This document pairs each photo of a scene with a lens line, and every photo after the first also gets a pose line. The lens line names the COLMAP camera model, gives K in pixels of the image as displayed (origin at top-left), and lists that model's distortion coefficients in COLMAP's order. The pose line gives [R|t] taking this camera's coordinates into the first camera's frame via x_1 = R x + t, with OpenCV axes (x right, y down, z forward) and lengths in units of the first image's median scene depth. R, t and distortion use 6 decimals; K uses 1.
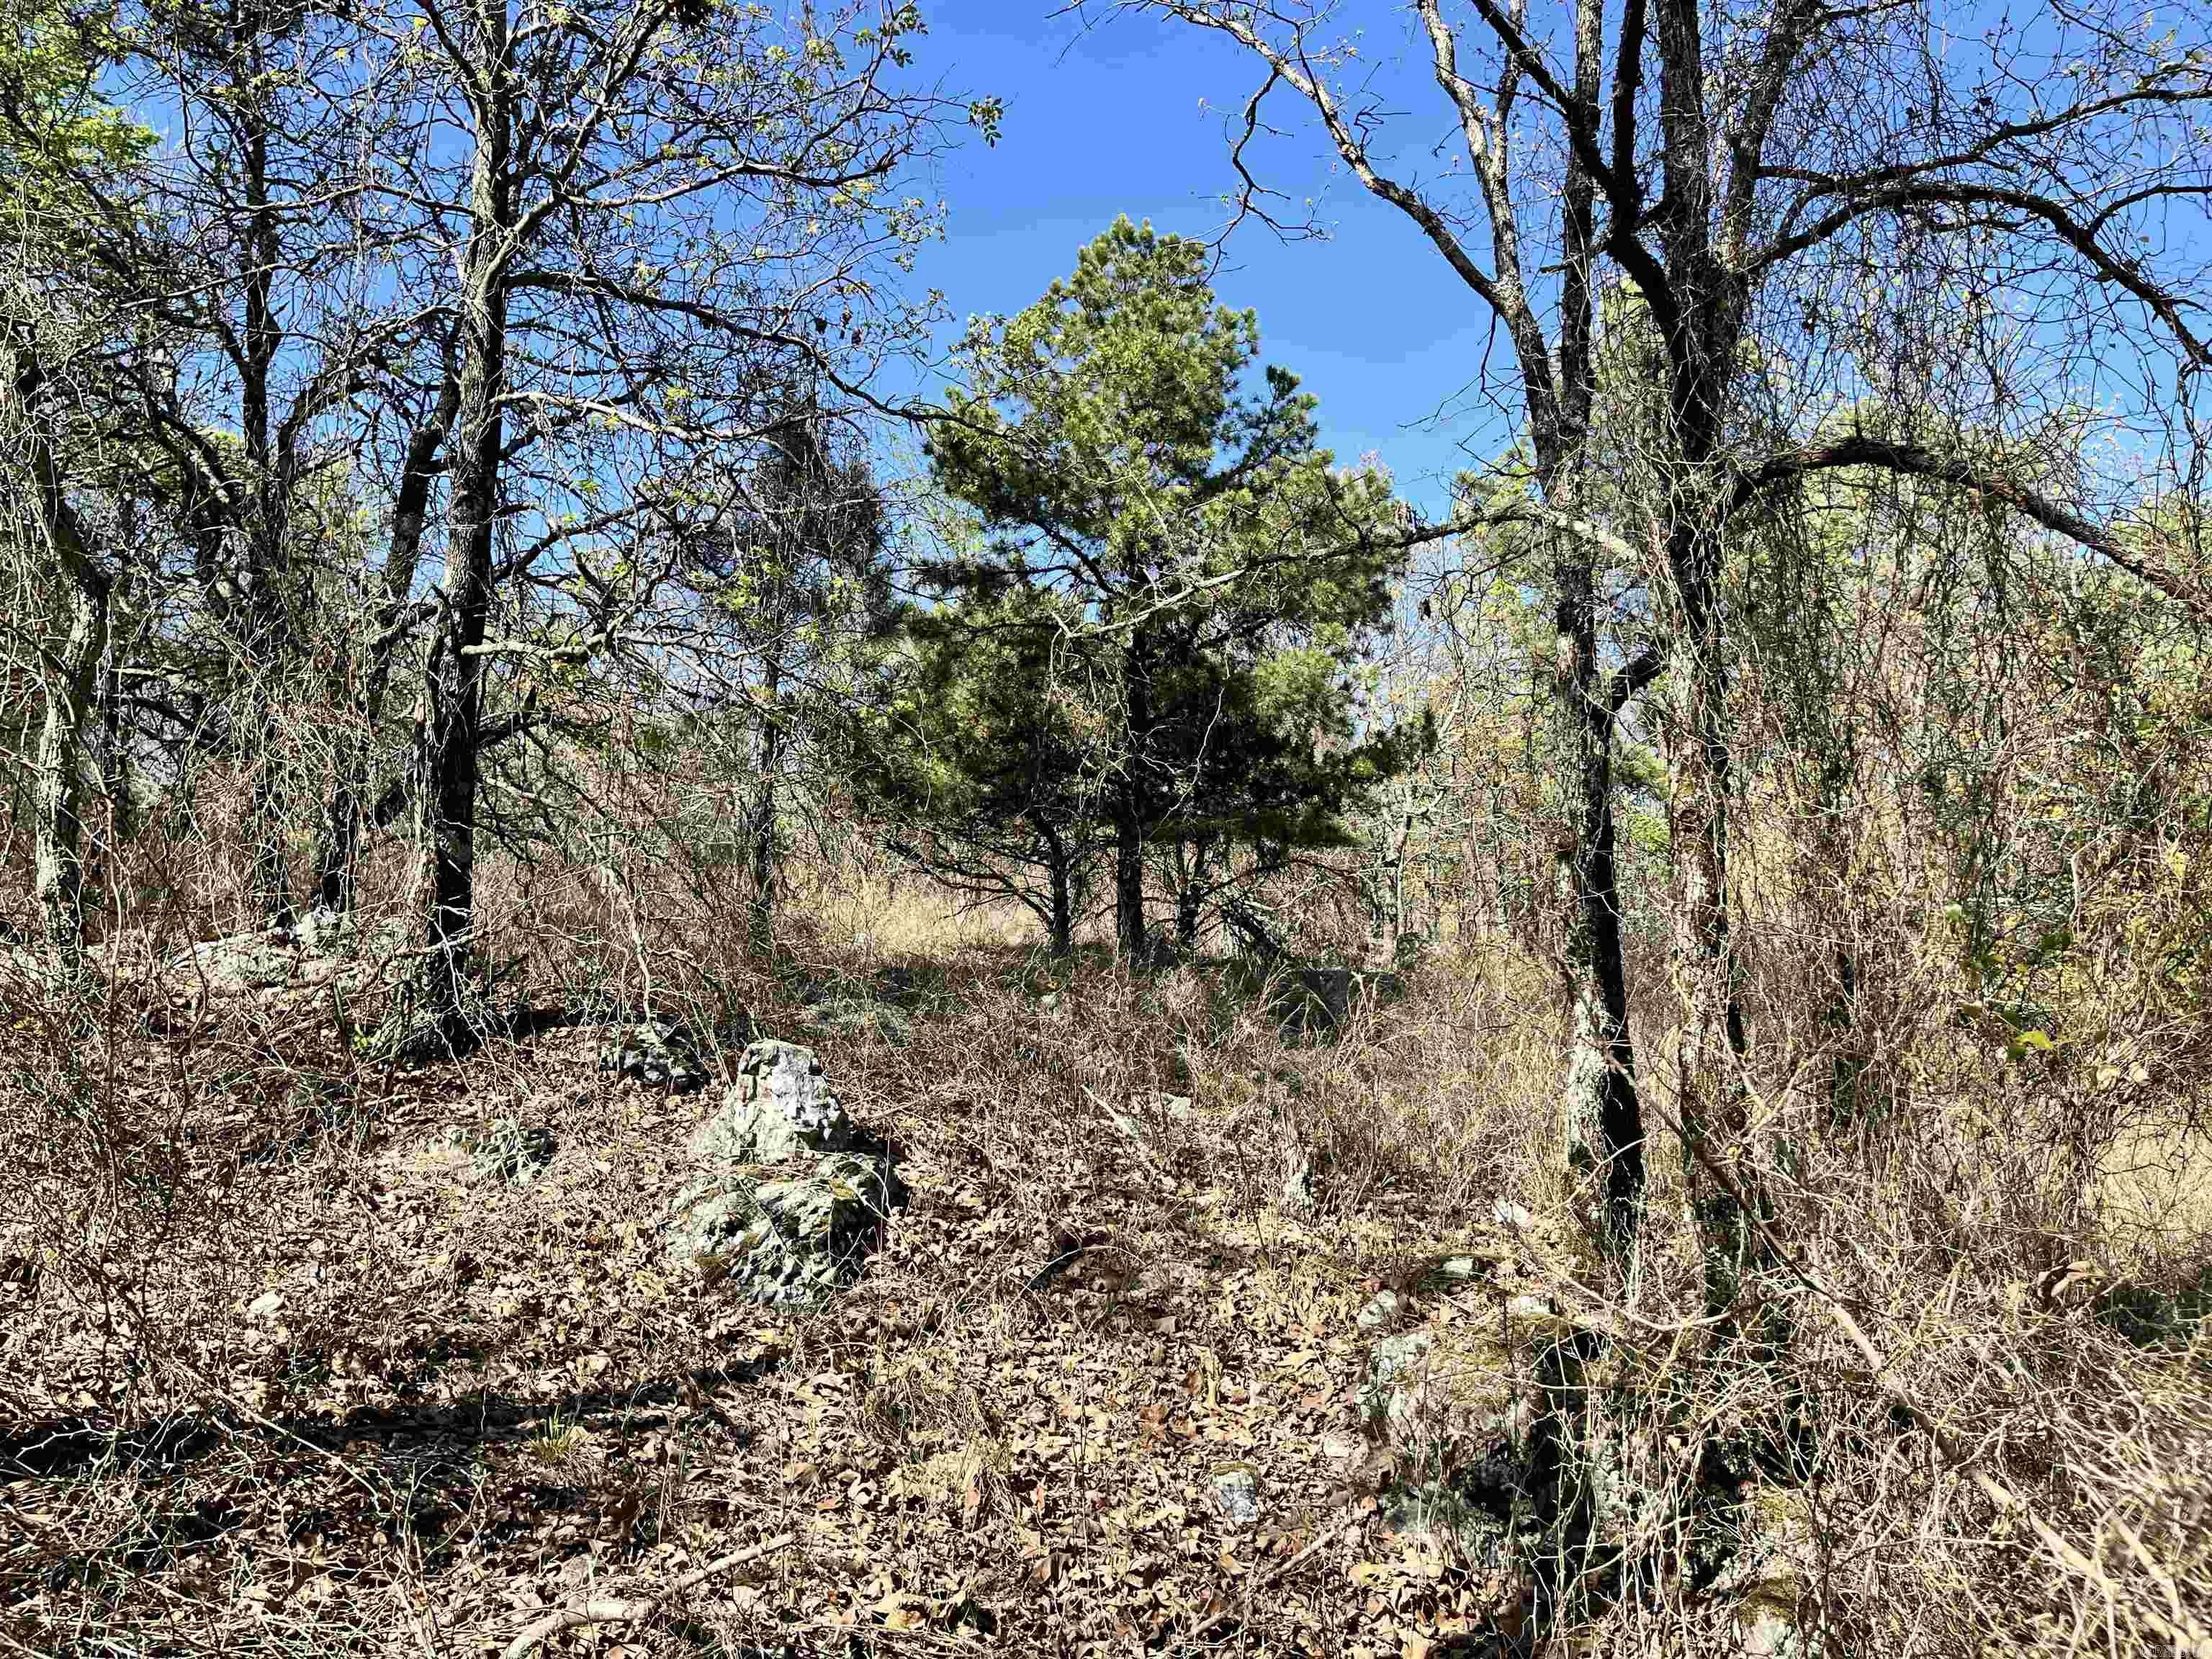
lens RADIAL K [[1876.3, 0, 1106.0], [0, 1876.3, 829.5], [0, 0, 1]] dist [0.183288, -0.349014]
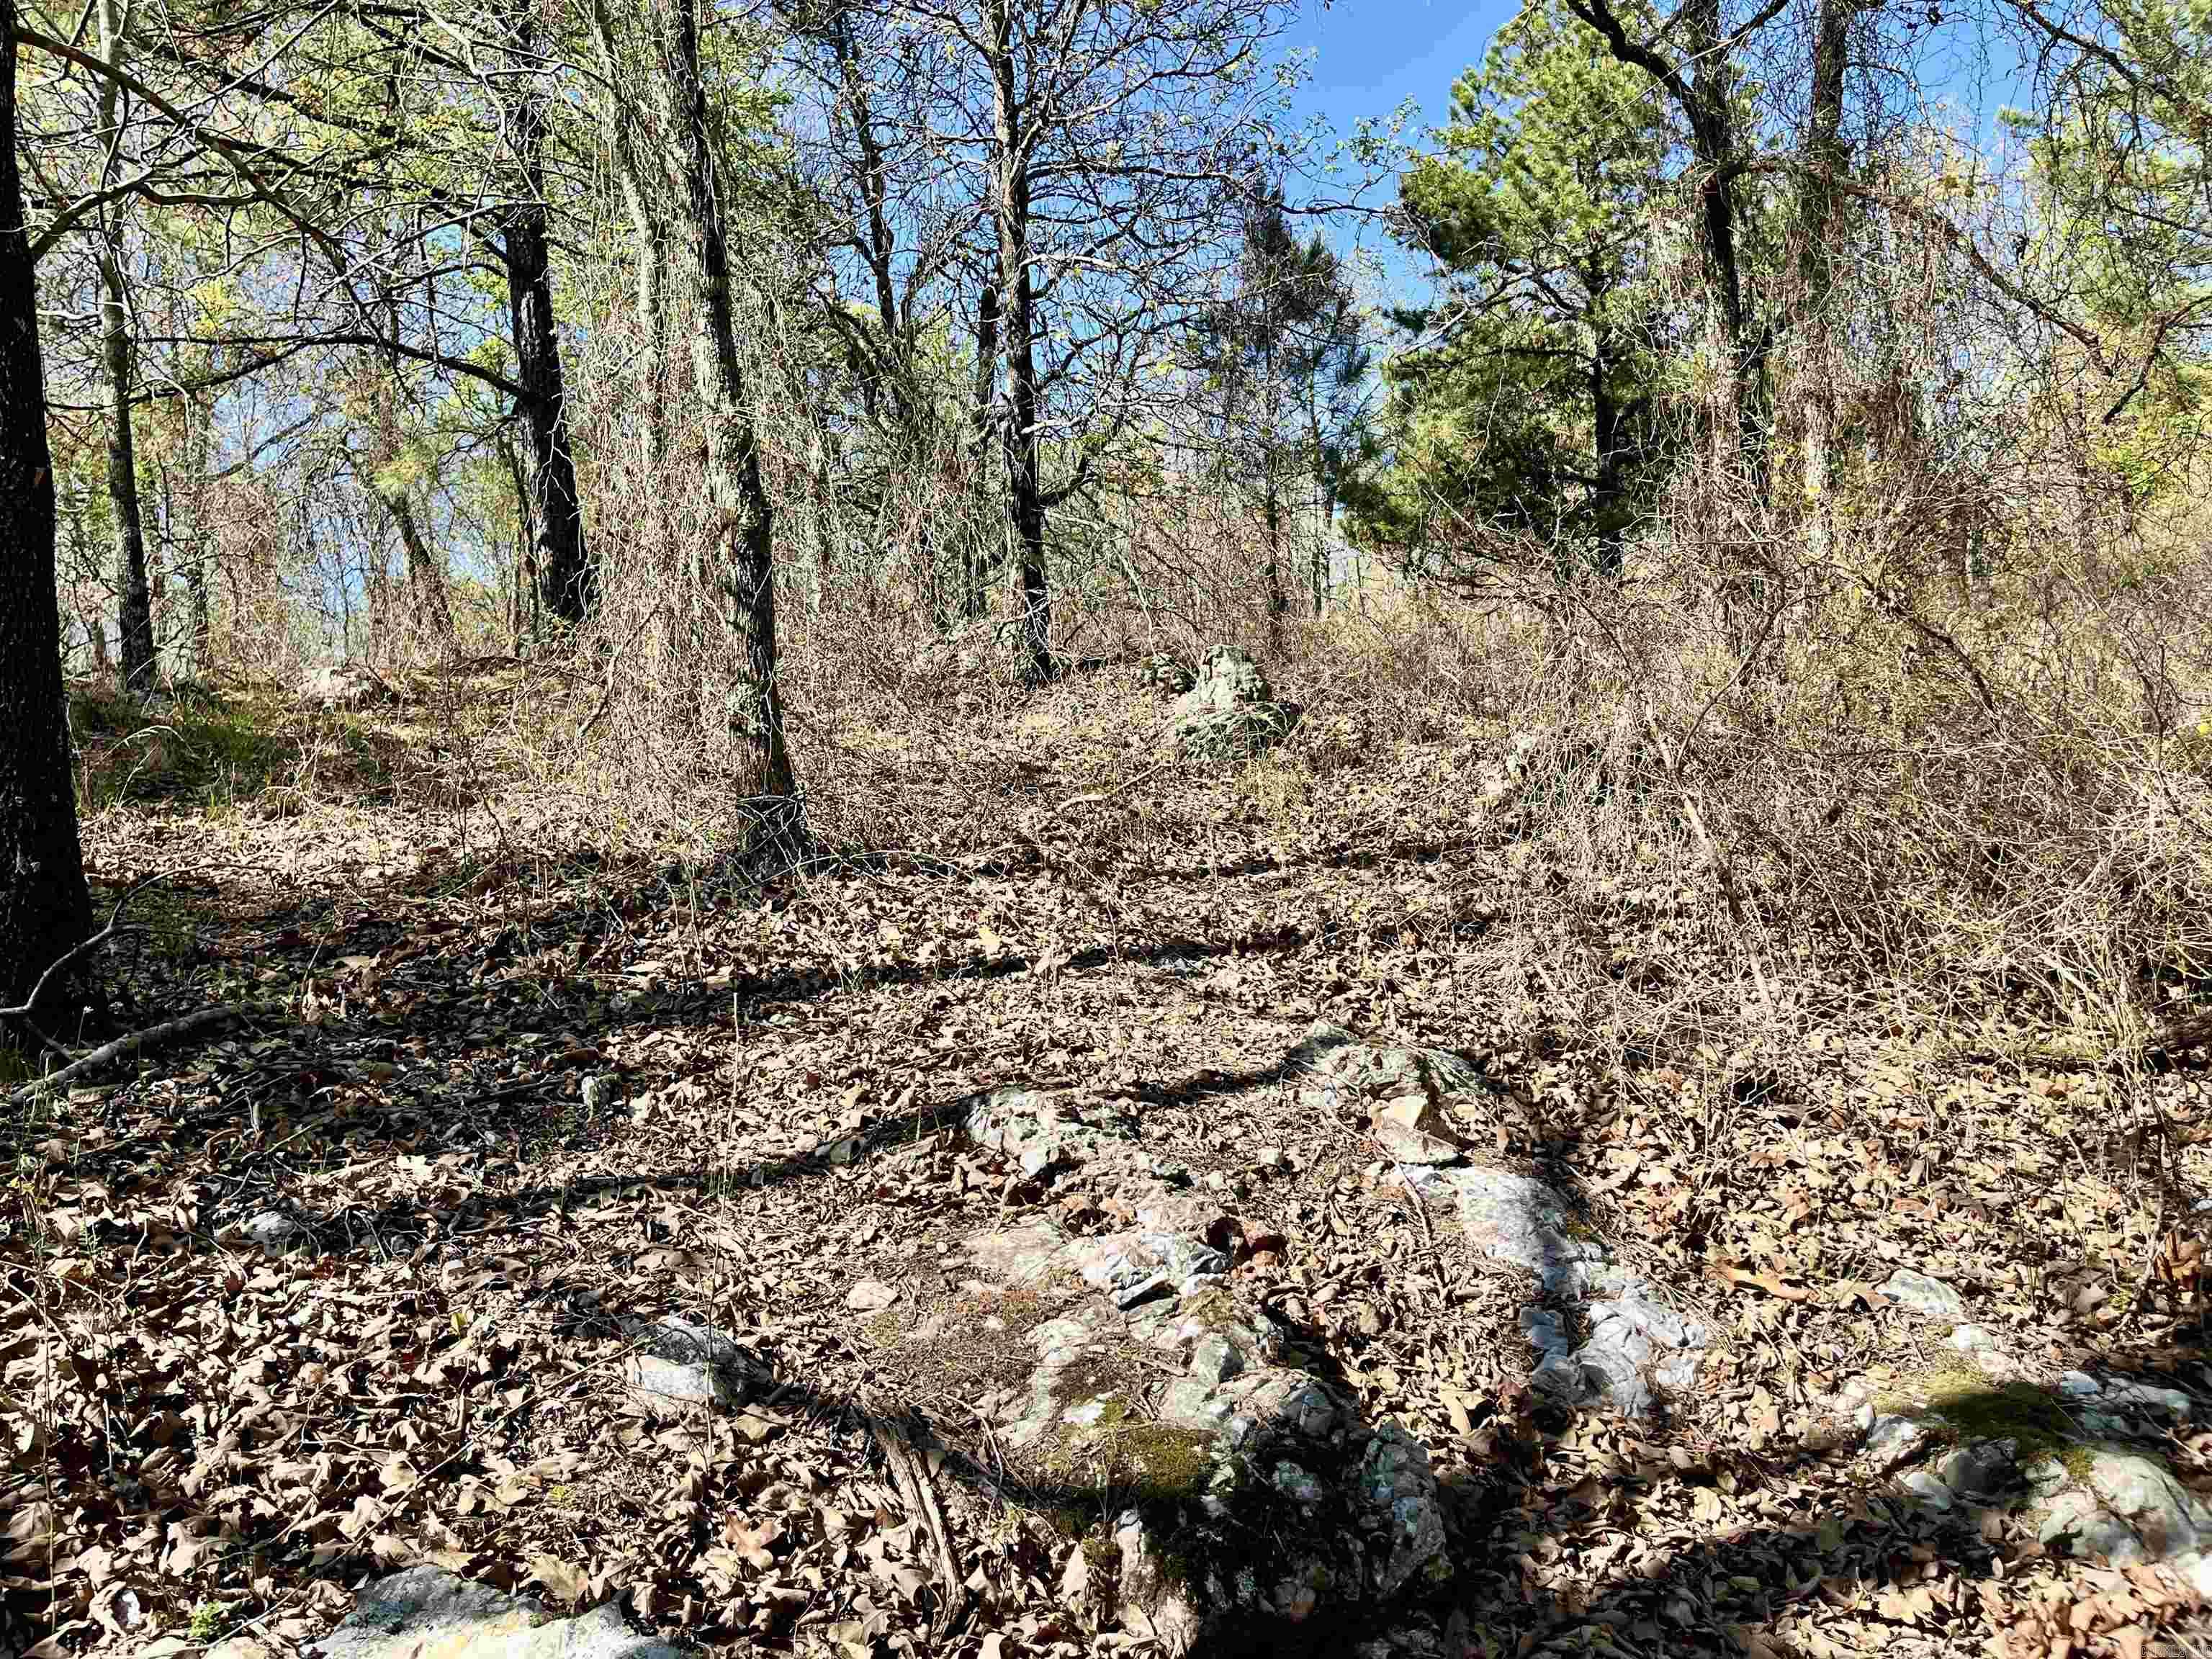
lens RADIAL K [[1876.3, 0, 1106.0], [0, 1876.3, 829.5], [0, 0, 1]] dist [0.183288, -0.349014]
pose [[0.942095, -0.078924, -0.325927, 0.168959], [0.117539, 0.987969, 0.100510, 0.065246], [0.314073, -0.132999, 0.940037, -0.392935]]
